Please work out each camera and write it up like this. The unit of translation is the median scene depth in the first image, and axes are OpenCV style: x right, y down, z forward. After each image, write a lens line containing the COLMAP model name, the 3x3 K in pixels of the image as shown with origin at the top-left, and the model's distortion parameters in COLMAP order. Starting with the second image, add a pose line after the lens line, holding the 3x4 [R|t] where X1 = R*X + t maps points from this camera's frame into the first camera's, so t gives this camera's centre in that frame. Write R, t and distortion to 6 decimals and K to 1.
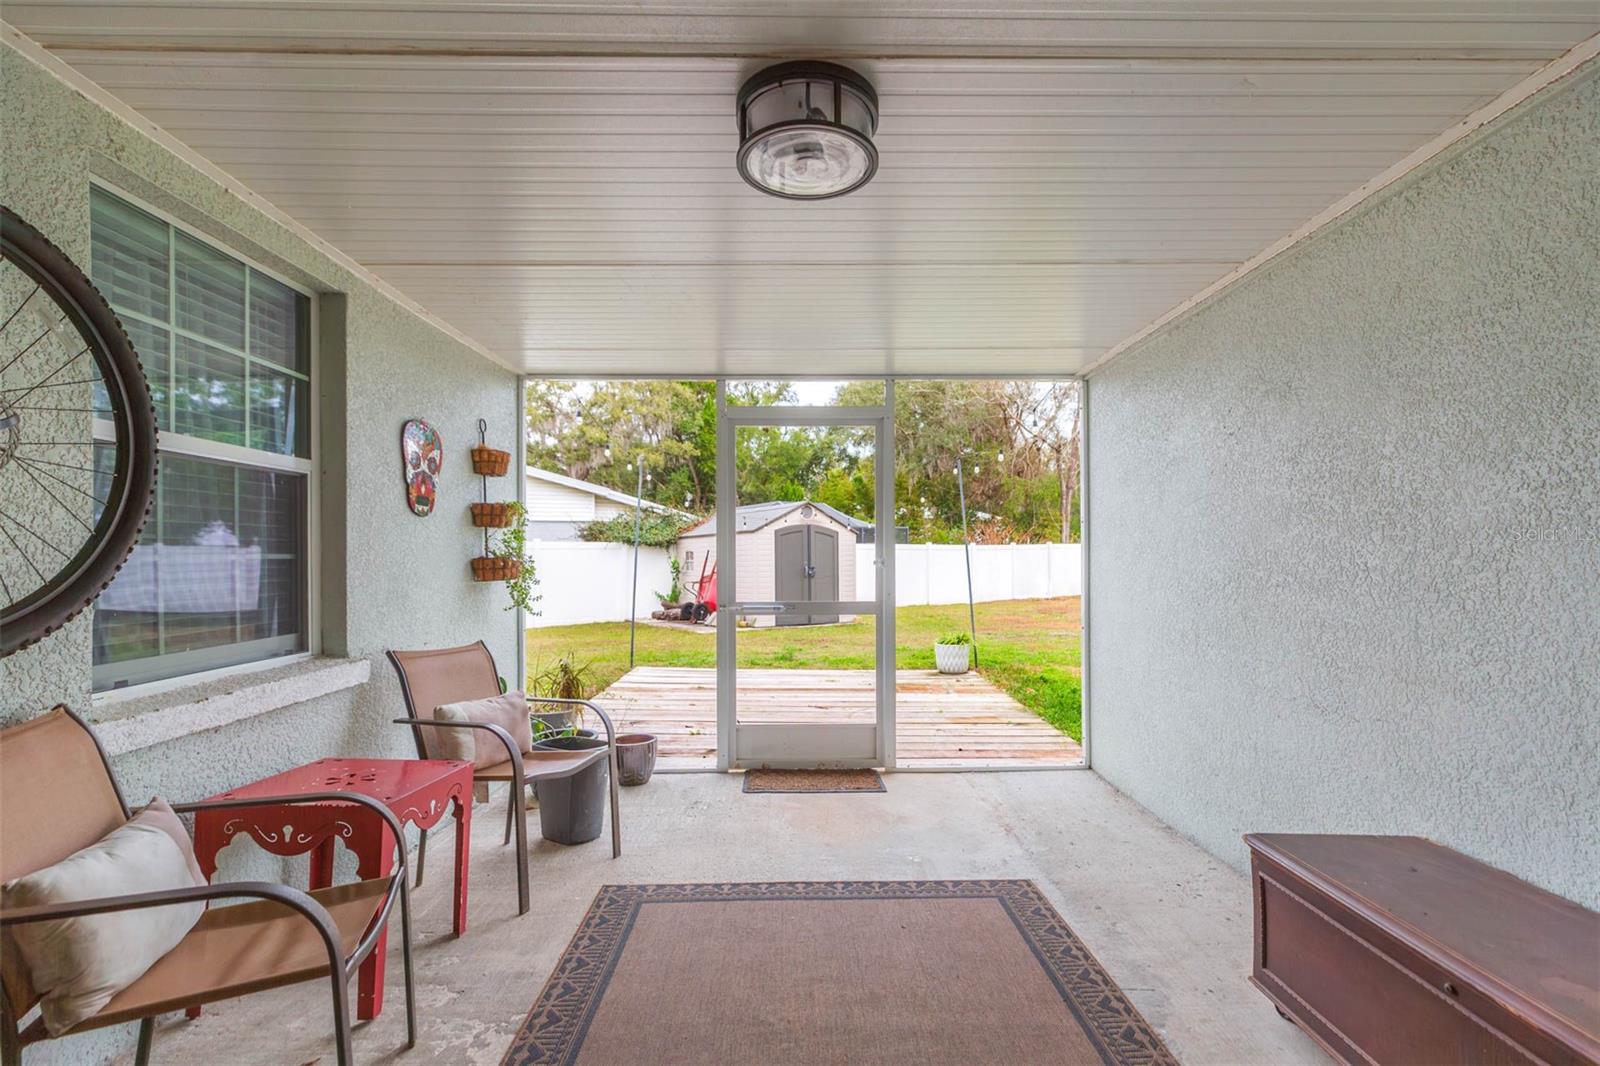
lens RADIAL K [[736.4, 0, 810.1], [0, 736.4, 528.6], [0, 0, 1]] dist [0.002422, 0.000600]
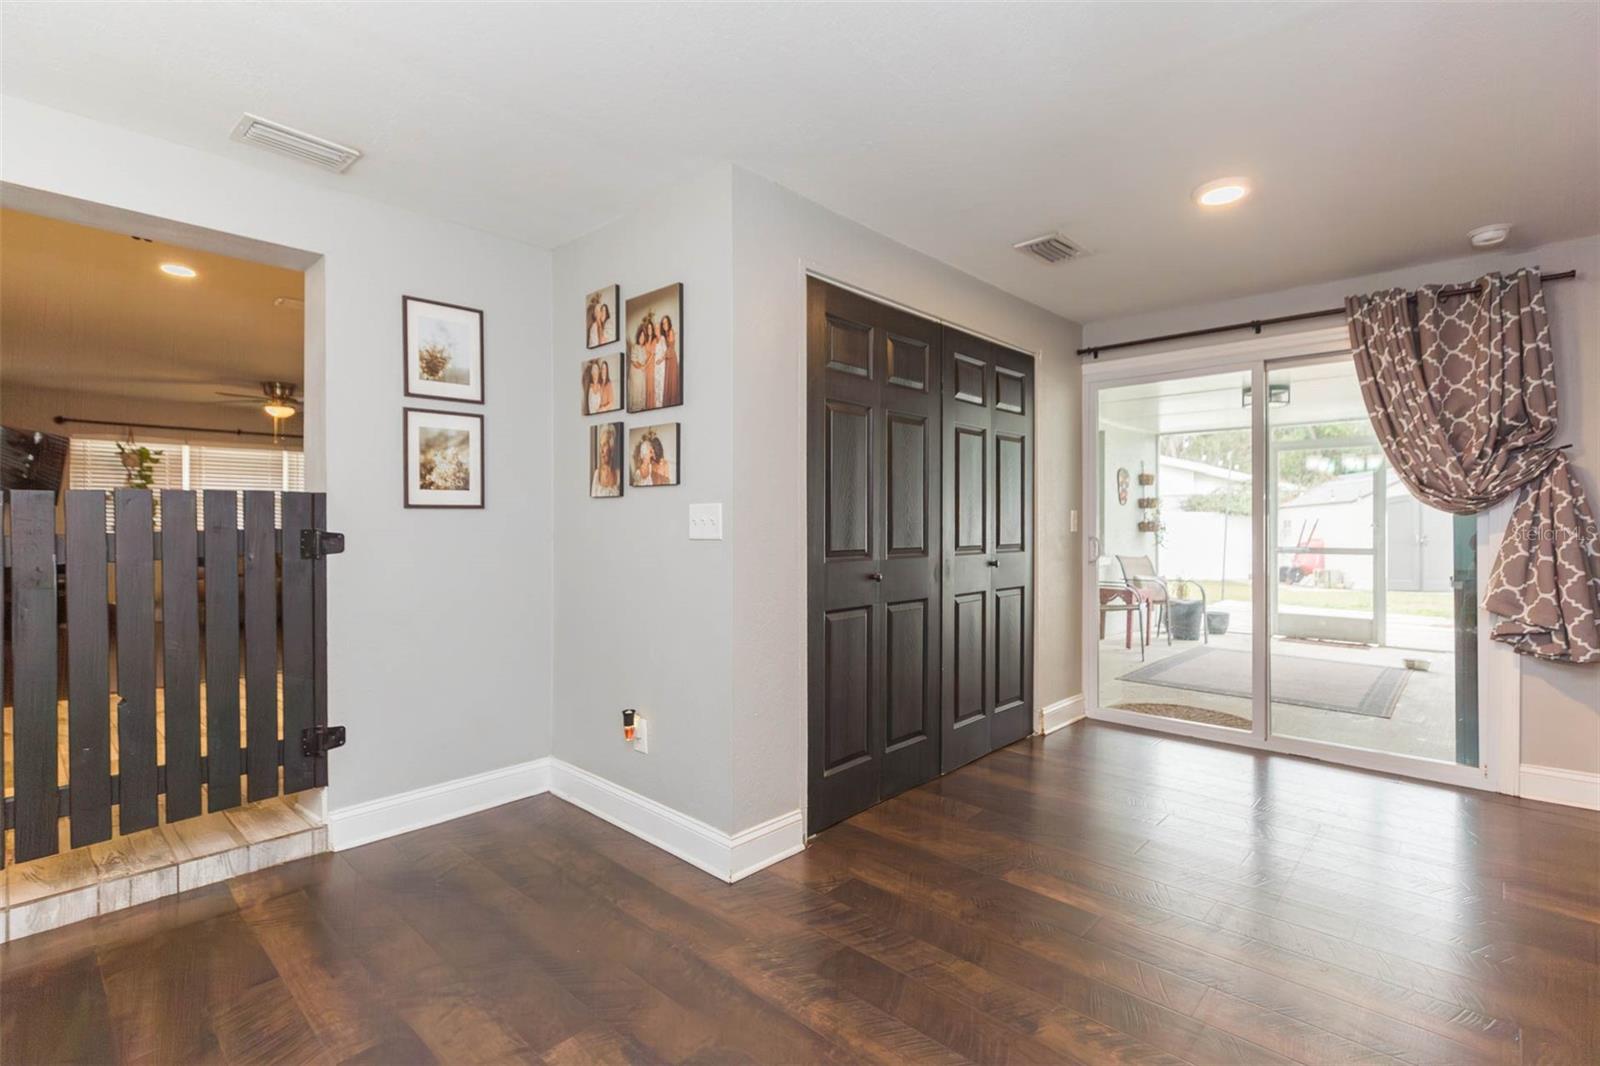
lens RADIAL K [[736.4, 0, 810.1], [0, 736.4, 528.6], [0, 0, 1]] dist [0.002422, 0.000600]
pose [[0.723128, 0.013383, -0.690584, 0.337946], [0.016228, 0.999207, 0.036357, -0.034413], [0.690523, -0.037497, 0.722338, -1.188807]]
